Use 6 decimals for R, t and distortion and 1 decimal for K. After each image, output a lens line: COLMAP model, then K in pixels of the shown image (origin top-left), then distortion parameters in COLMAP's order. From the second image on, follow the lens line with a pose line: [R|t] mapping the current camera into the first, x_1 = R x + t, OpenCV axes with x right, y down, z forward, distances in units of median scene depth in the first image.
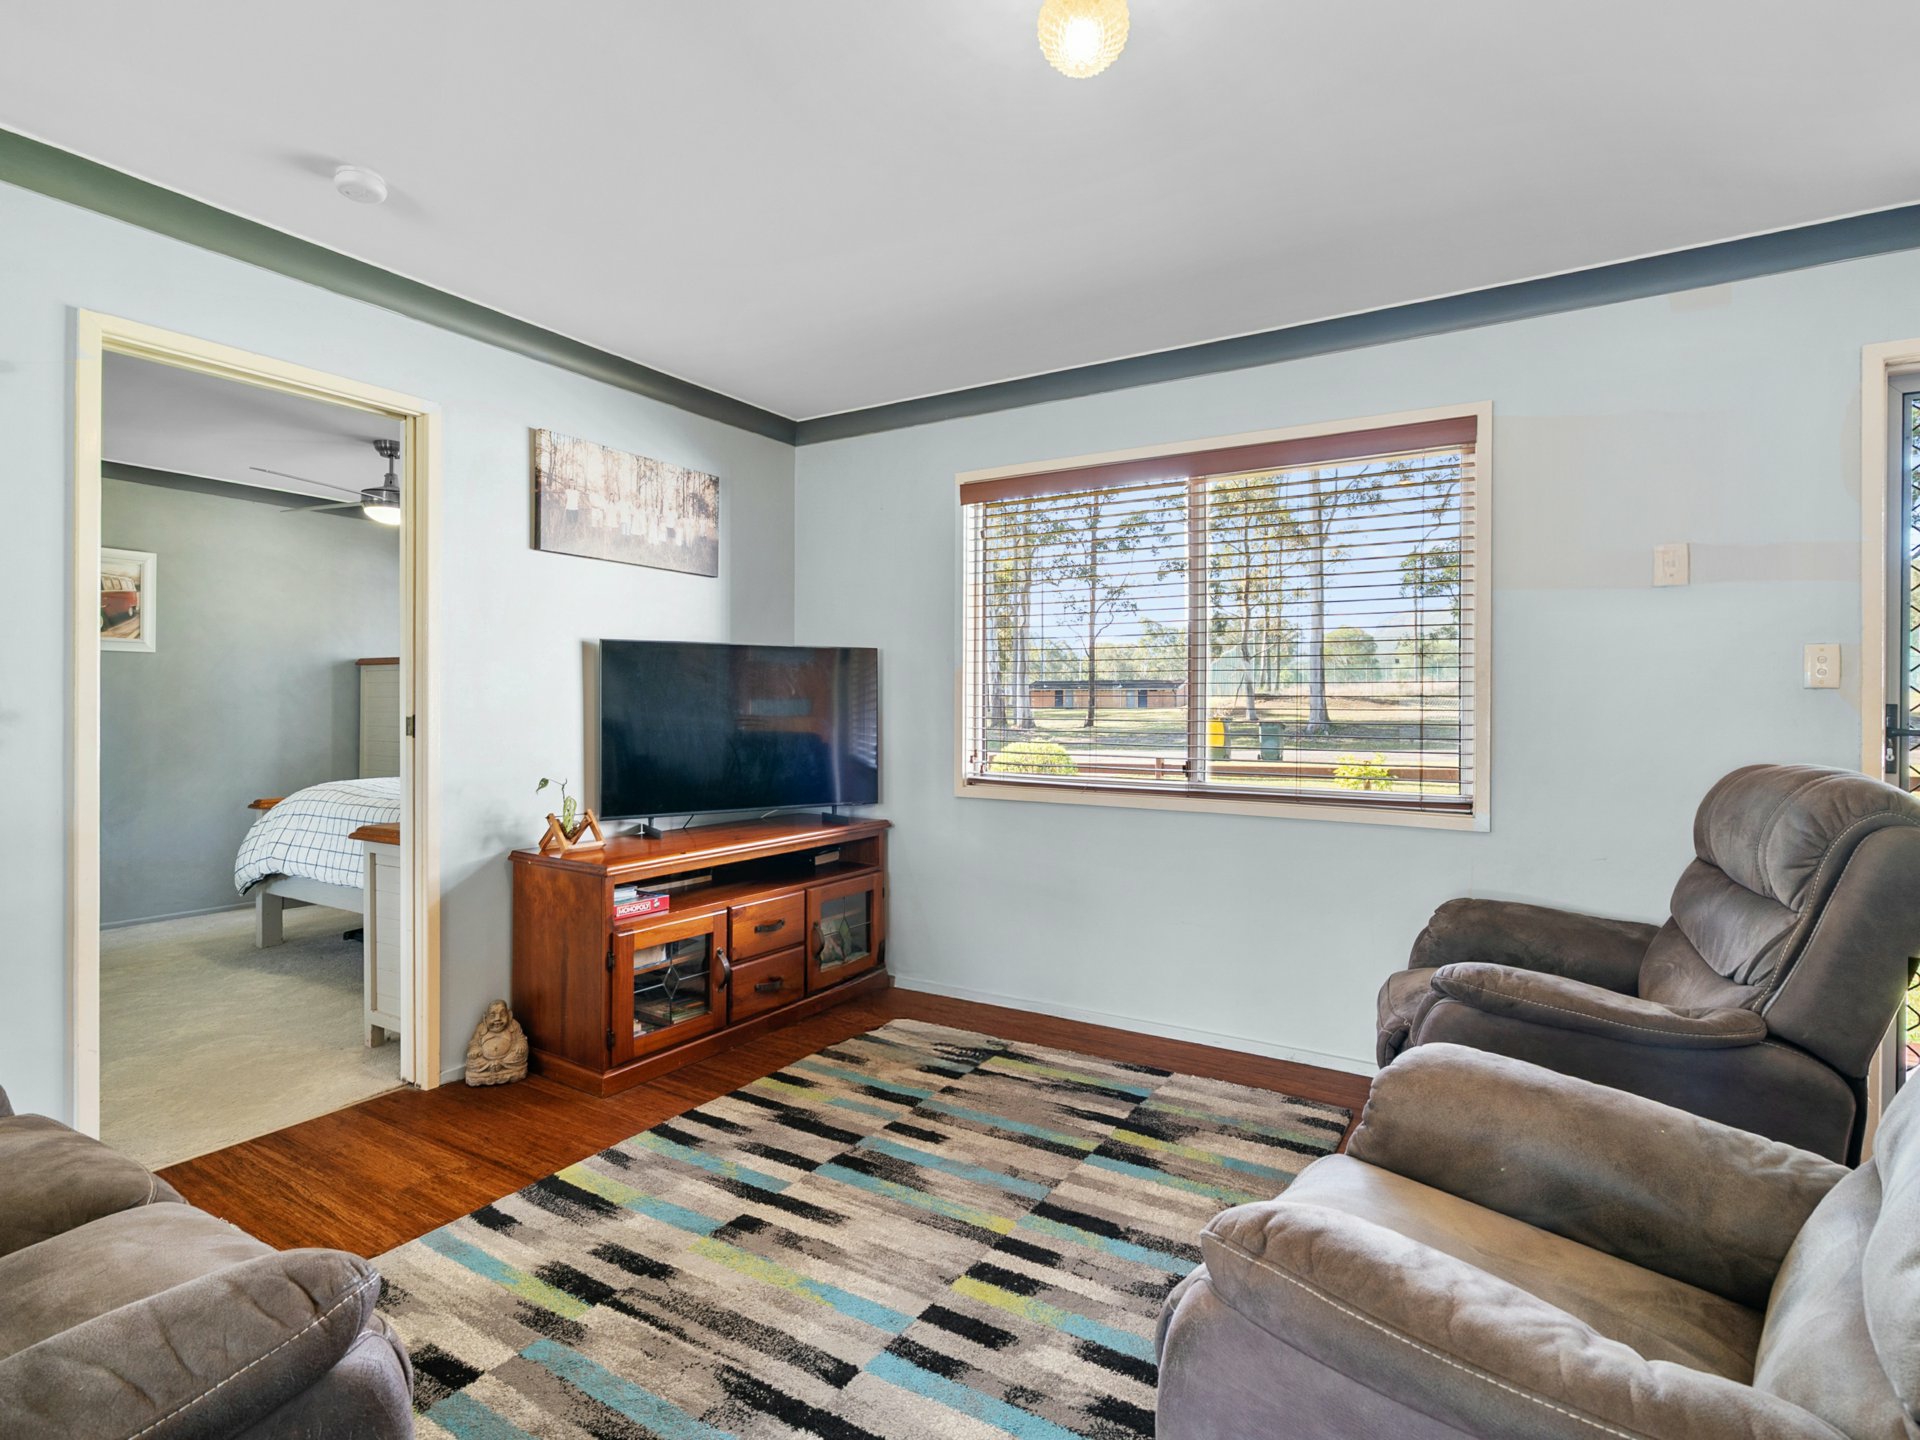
lens RADIAL K [[985.2, 0, 959.2], [0, 985.2, 711.6], [0, 0, 1]] dist [-0.002593, 0.000754]
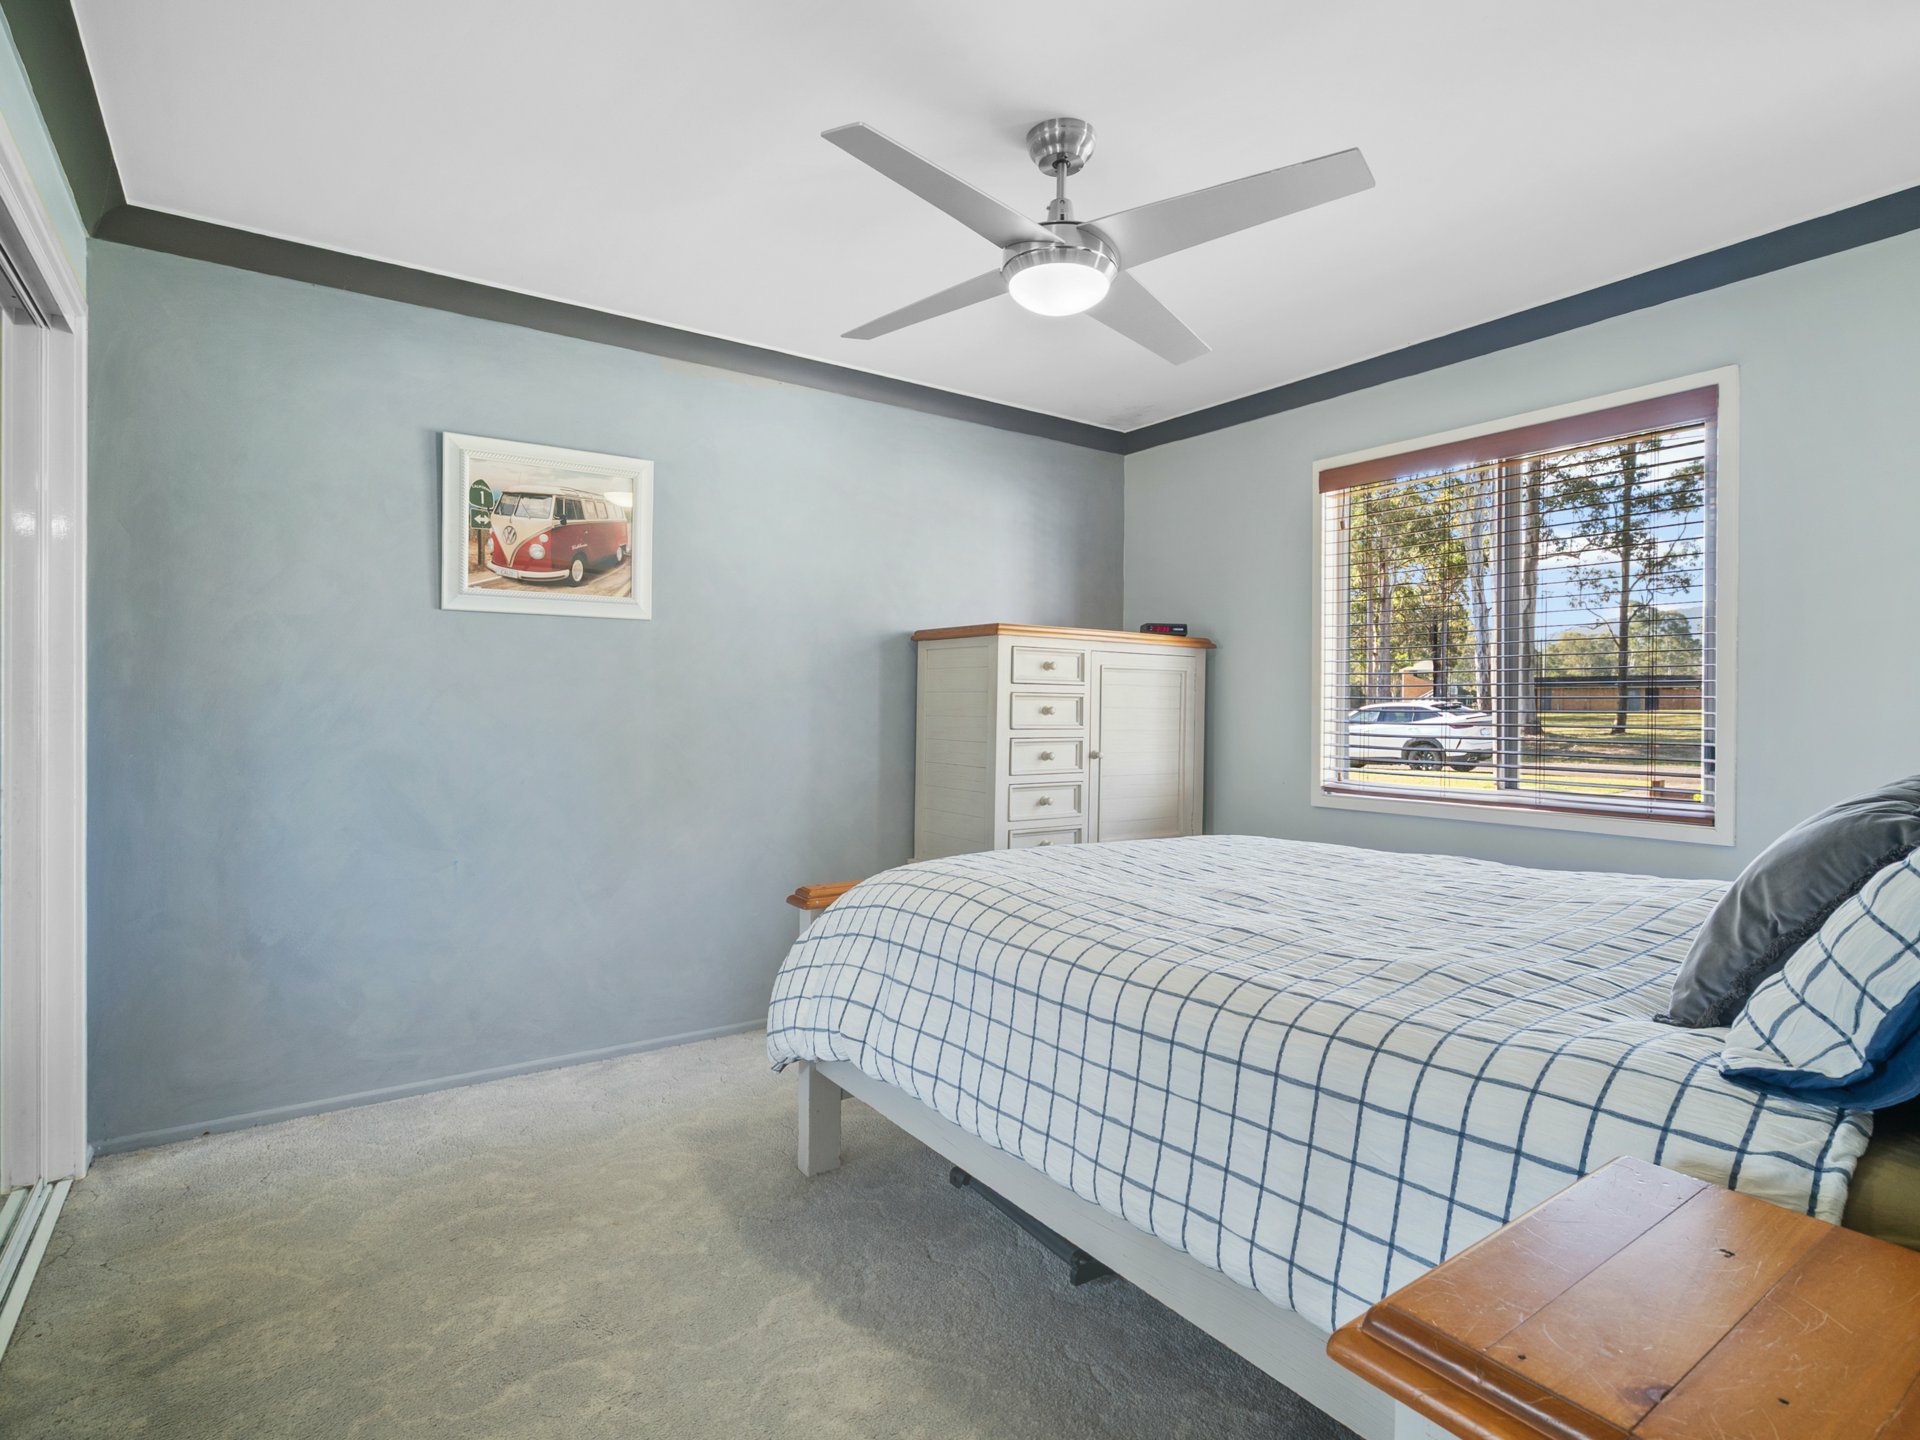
lens RADIAL K [[985.2, 0, 959.2], [0, 985.2, 711.6], [0, 0, 1]] dist [-0.002593, 0.000754]
pose [[0.922143, 0.008624, -0.386753, -0.073808], [-0.008593, 0.999961, 0.001810, -0.000846], [0.386754, 0.001655, 0.922181, 0.093455]]
